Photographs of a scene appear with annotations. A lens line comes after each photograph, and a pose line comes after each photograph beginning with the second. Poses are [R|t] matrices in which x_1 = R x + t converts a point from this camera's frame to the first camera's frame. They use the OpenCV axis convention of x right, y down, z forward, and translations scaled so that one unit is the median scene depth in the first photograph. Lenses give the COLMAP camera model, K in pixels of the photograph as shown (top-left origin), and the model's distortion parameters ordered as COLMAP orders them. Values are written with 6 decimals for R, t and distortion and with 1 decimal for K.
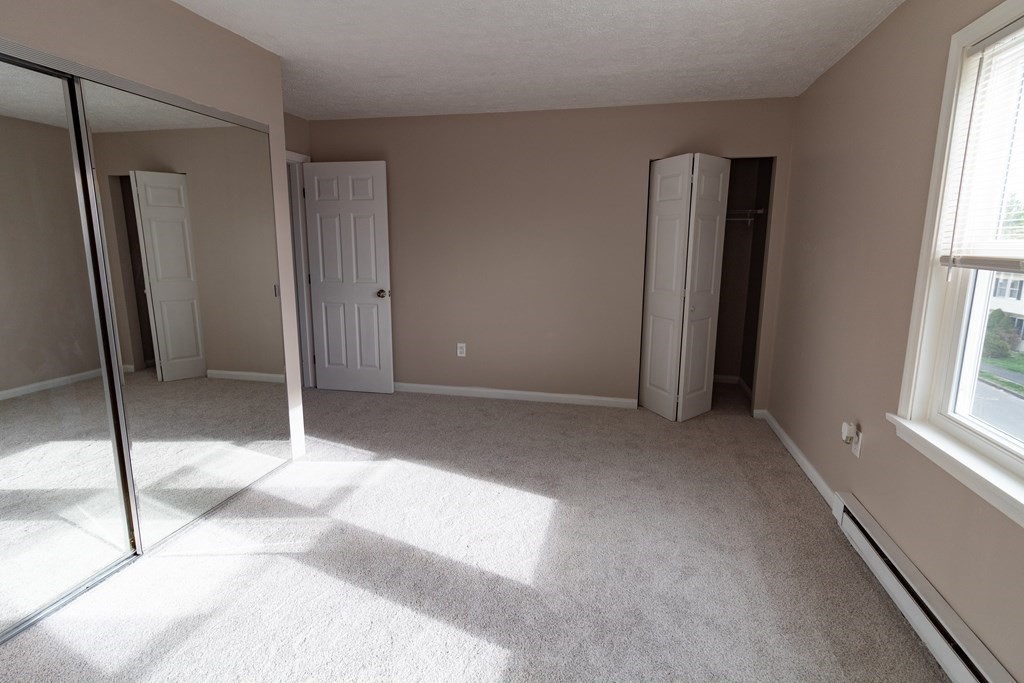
lens RADIAL K [[484.8, 0, 493.8], [0, 484.8, 333.0], [0, 0, 1]] dist [0.002251, 0.000479]
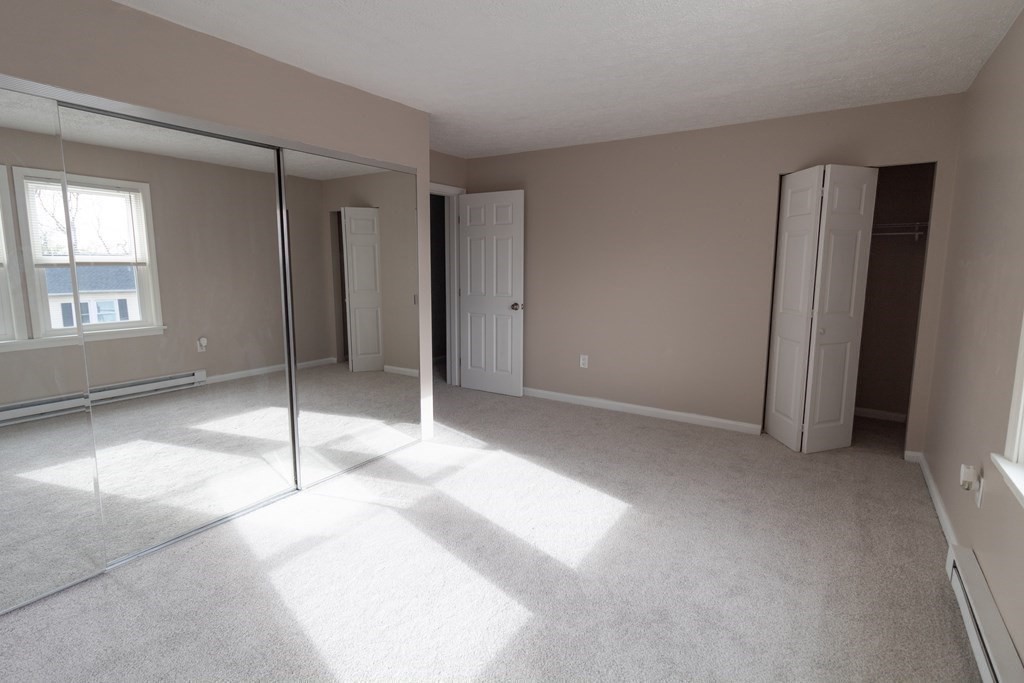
lens RADIAL K [[476.7, 0, 510.4], [0, 476.7, 331.9], [0, 0, 1]] dist [0.001200, 0.000397]
pose [[0.942399, 0.045787, -0.331343, 0.161172], [-0.059407, 0.997750, -0.031090, 0.015943], [0.329174, 0.048983, 0.942998, -0.053038]]
